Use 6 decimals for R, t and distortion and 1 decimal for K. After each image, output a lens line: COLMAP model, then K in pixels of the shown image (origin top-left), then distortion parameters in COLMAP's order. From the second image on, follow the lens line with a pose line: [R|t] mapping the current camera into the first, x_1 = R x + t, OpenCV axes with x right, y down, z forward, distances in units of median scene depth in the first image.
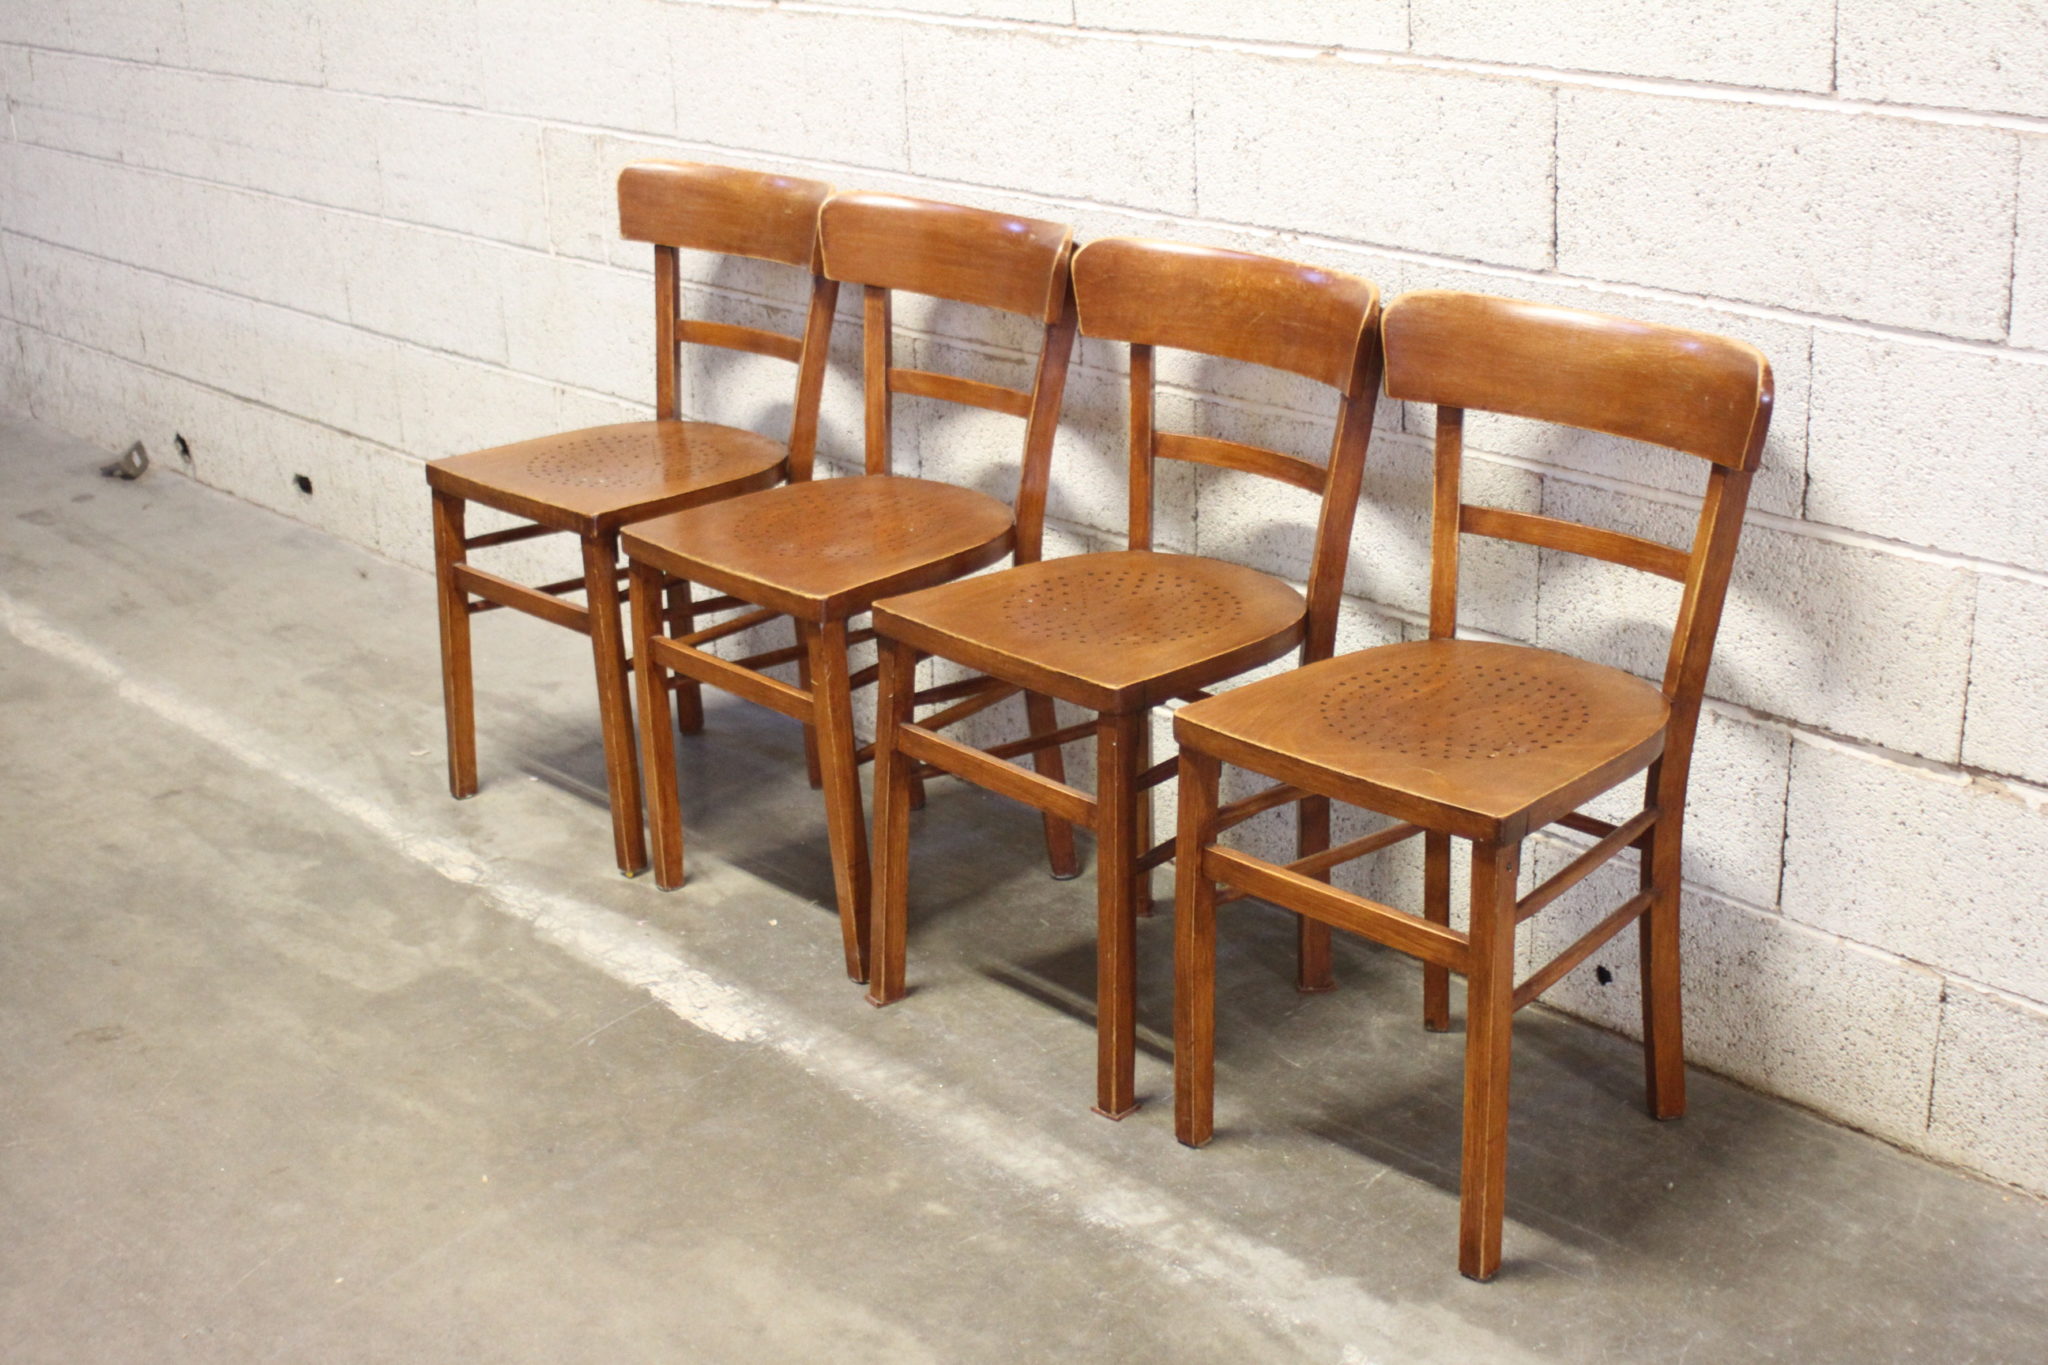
lens RADIAL K [[2706.7, 0, 1024.0], [0, 2706.7, 682.5], [0, 0, 1]] dist [-0.173053, 0.162402]
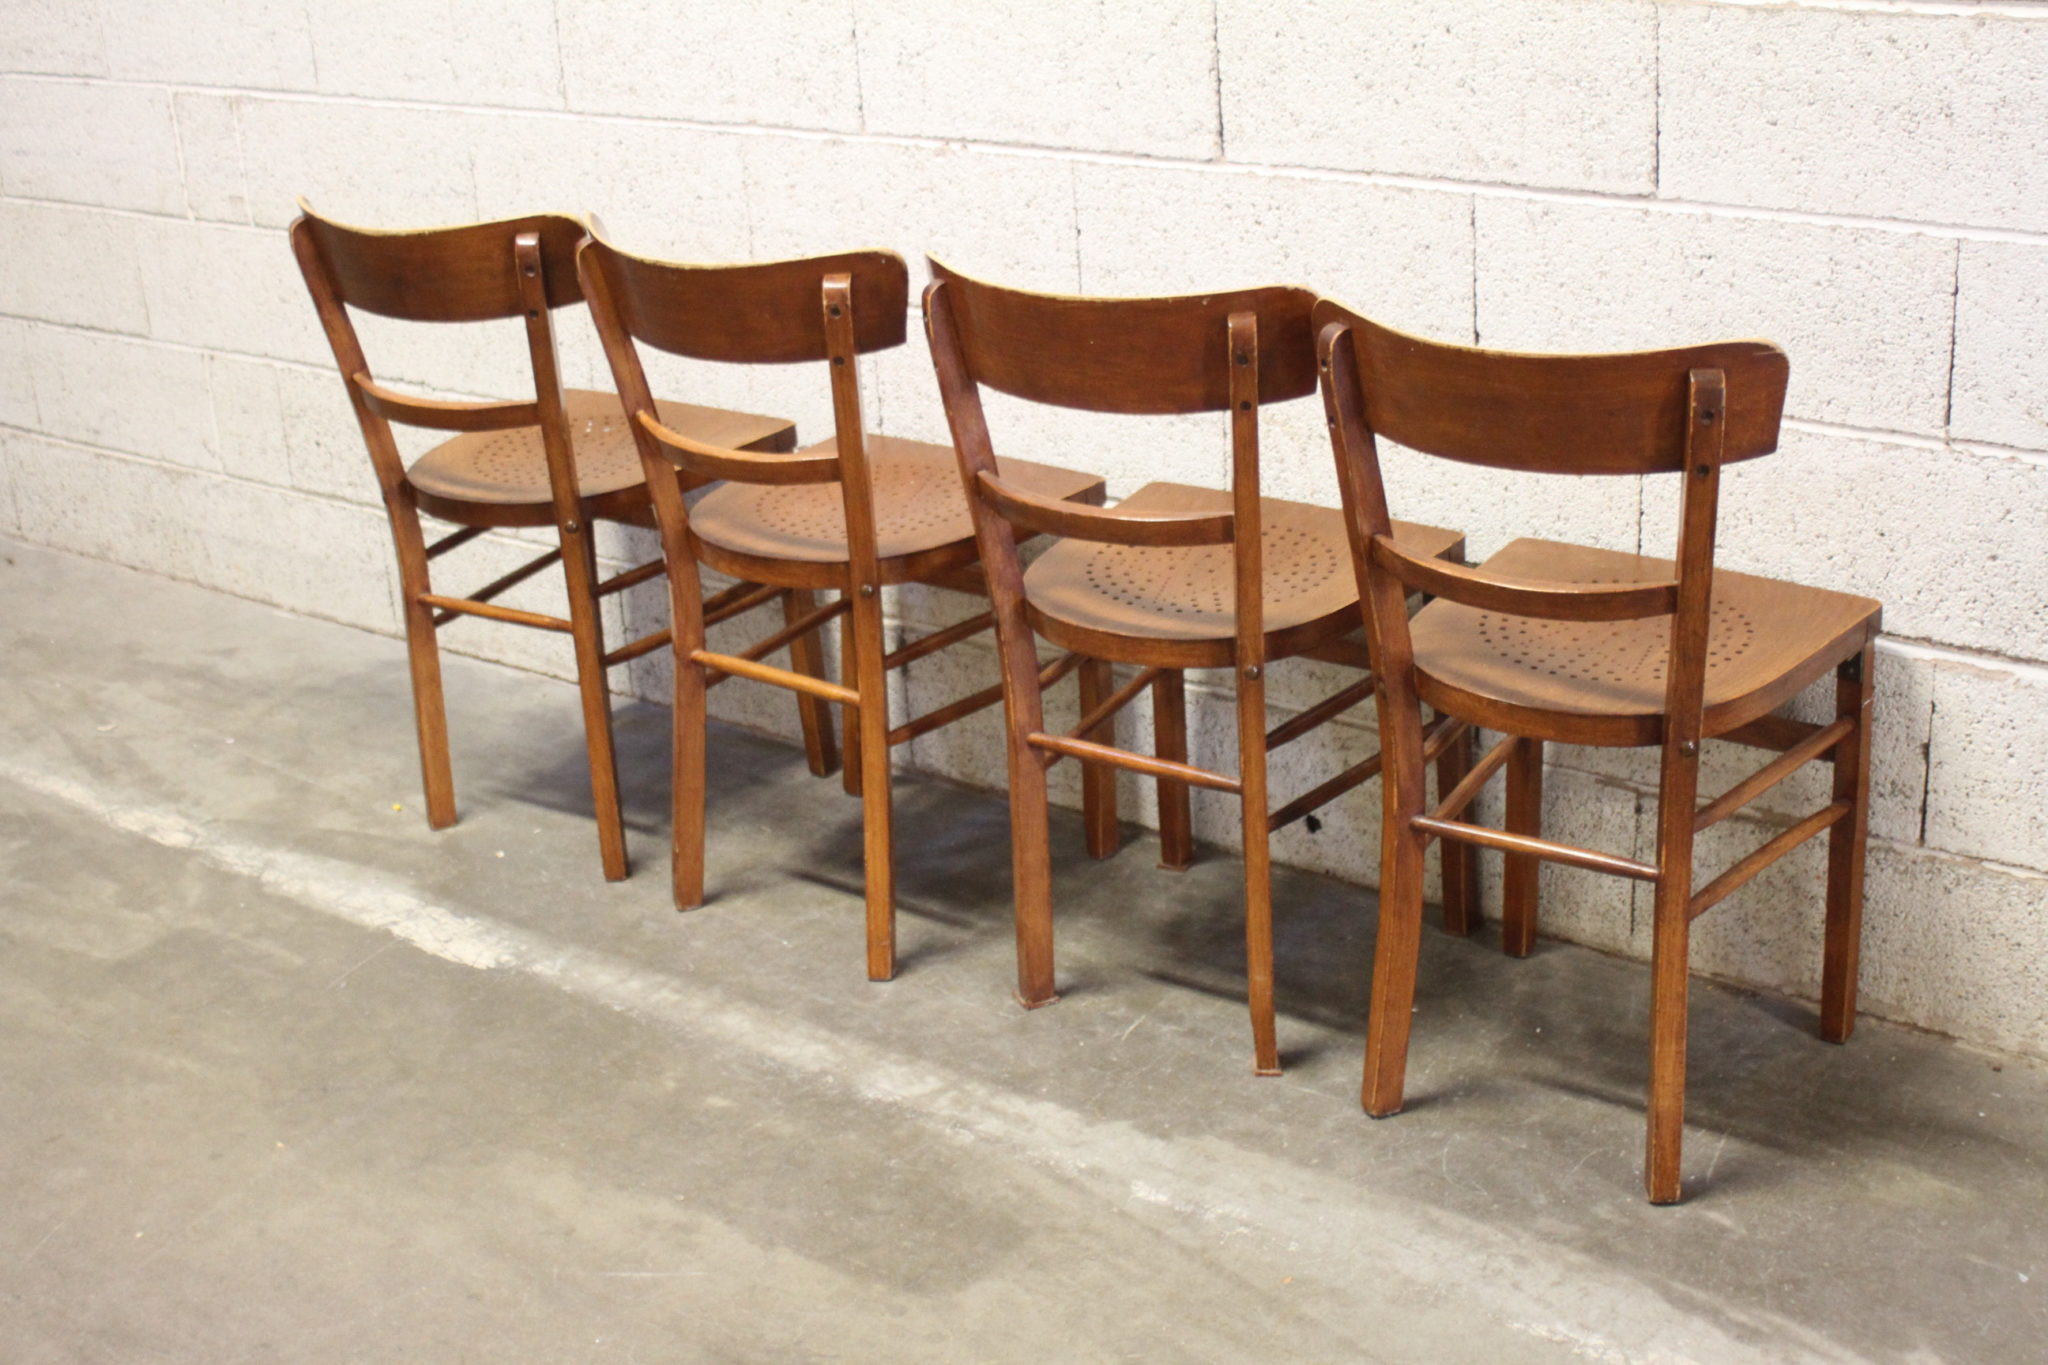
lens RADIAL K [[2706.7, 0, 1024.0], [0, 2706.7, 682.5], [0, 0, 1]] dist [-0.173053, 0.162402]
pose [[0.983608, -0.086865, 0.158019, -0.062125], [0.083830, 0.996146, 0.025786, 0.017377], [-0.159650, -0.012116, 0.987099, -0.034564]]
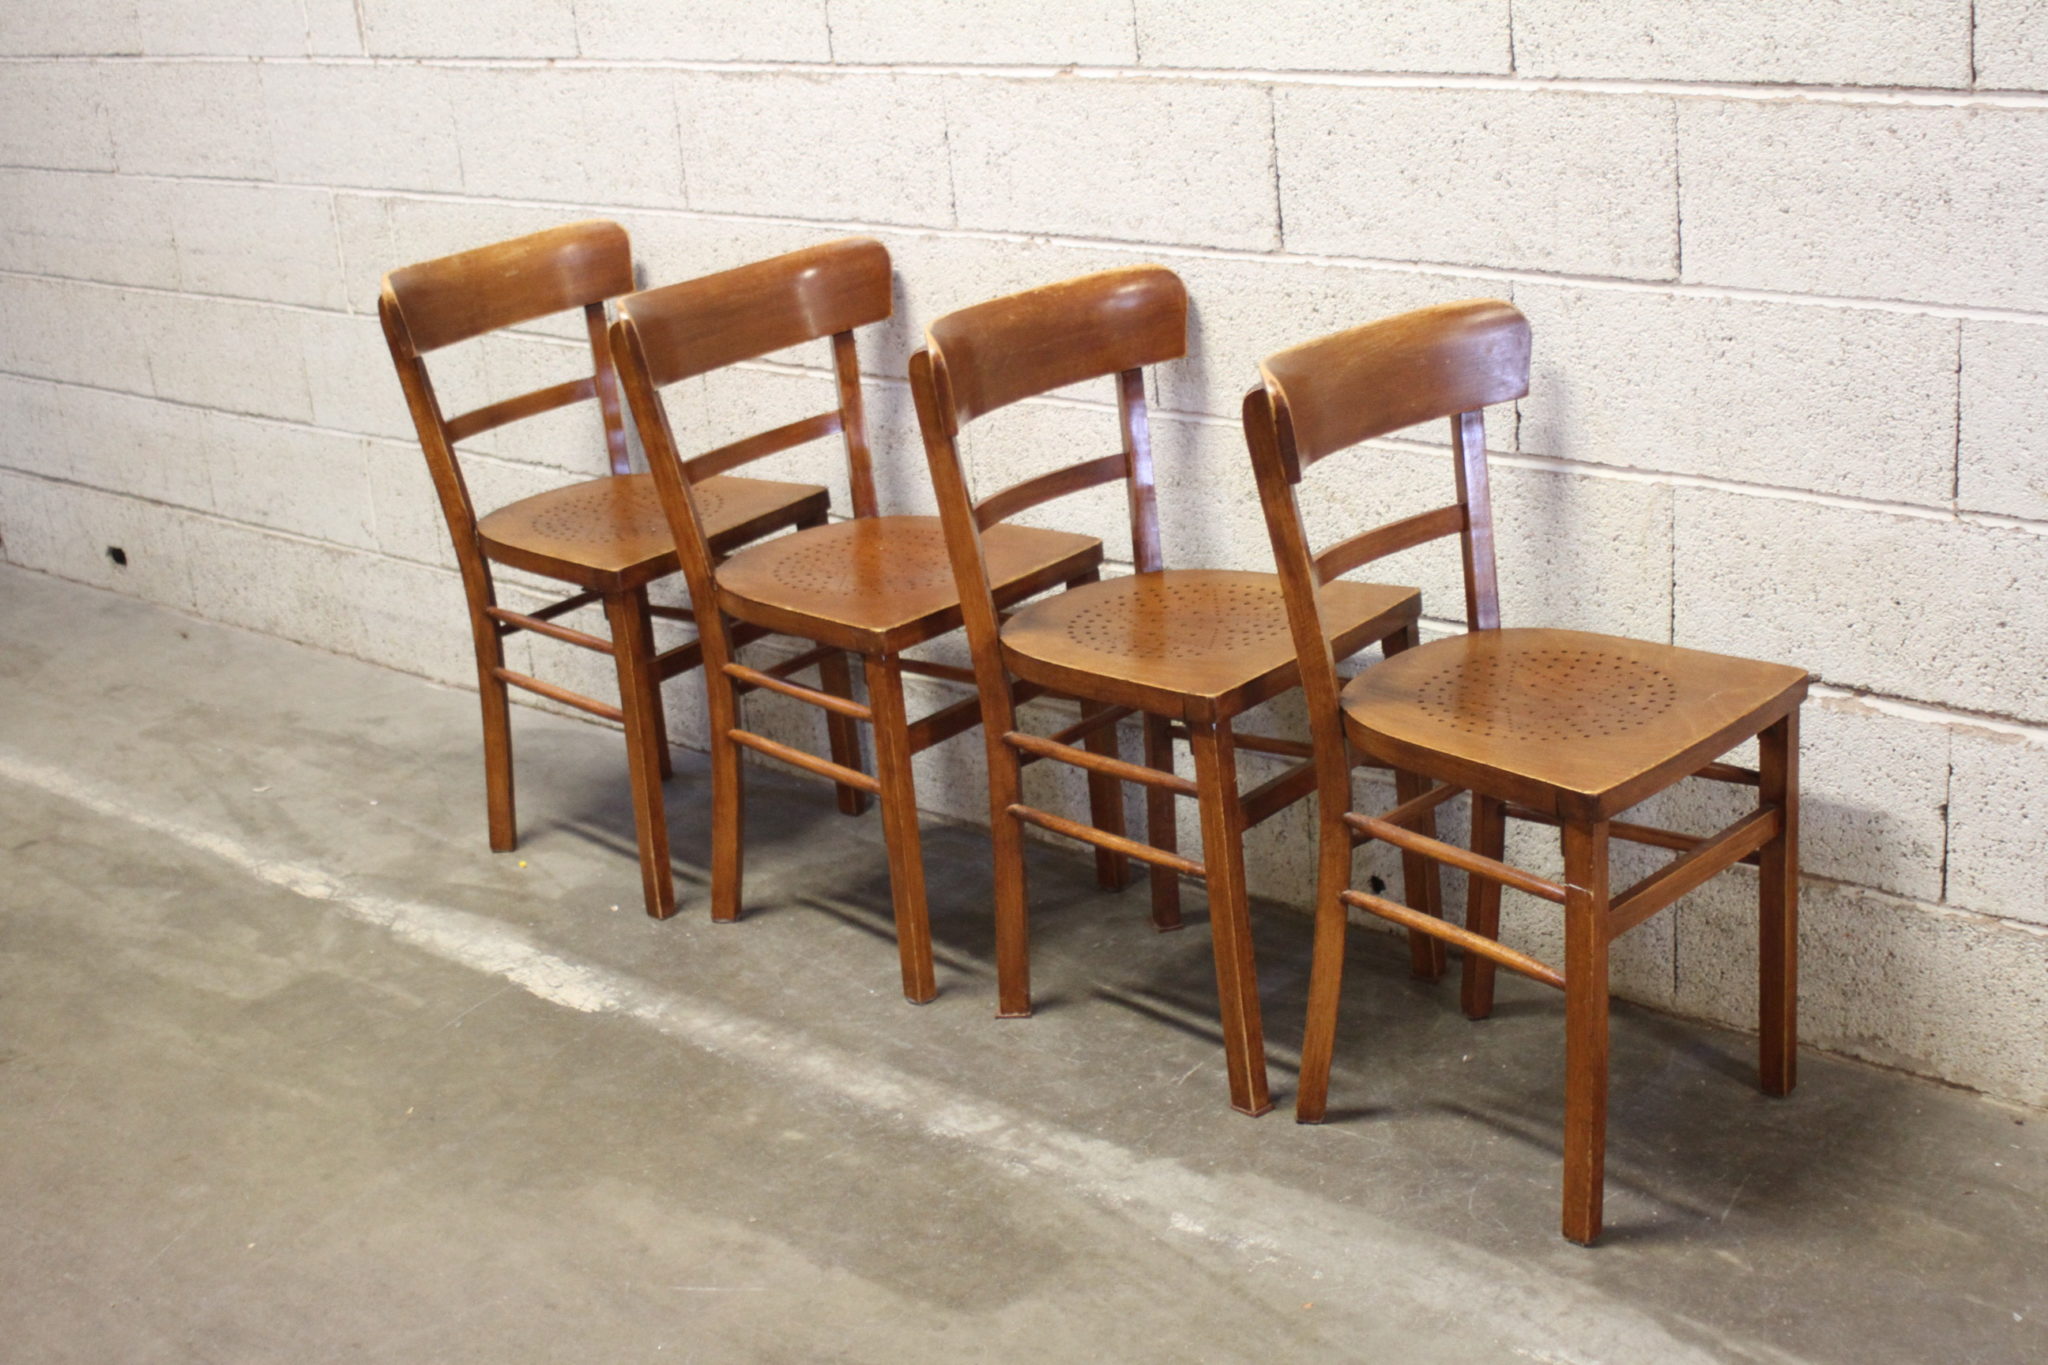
lens RADIAL K [[2706.7, 0, 1024.0], [0, 2706.7, 682.5], [0, 0, 1]] dist [-0.173053, 0.162402]
pose [[0.993658, -0.076105, 0.082777, -0.014782], [0.077768, 0.996826, -0.017044, 0.035226], [-0.081217, 0.023374, 0.996422, -0.100739]]
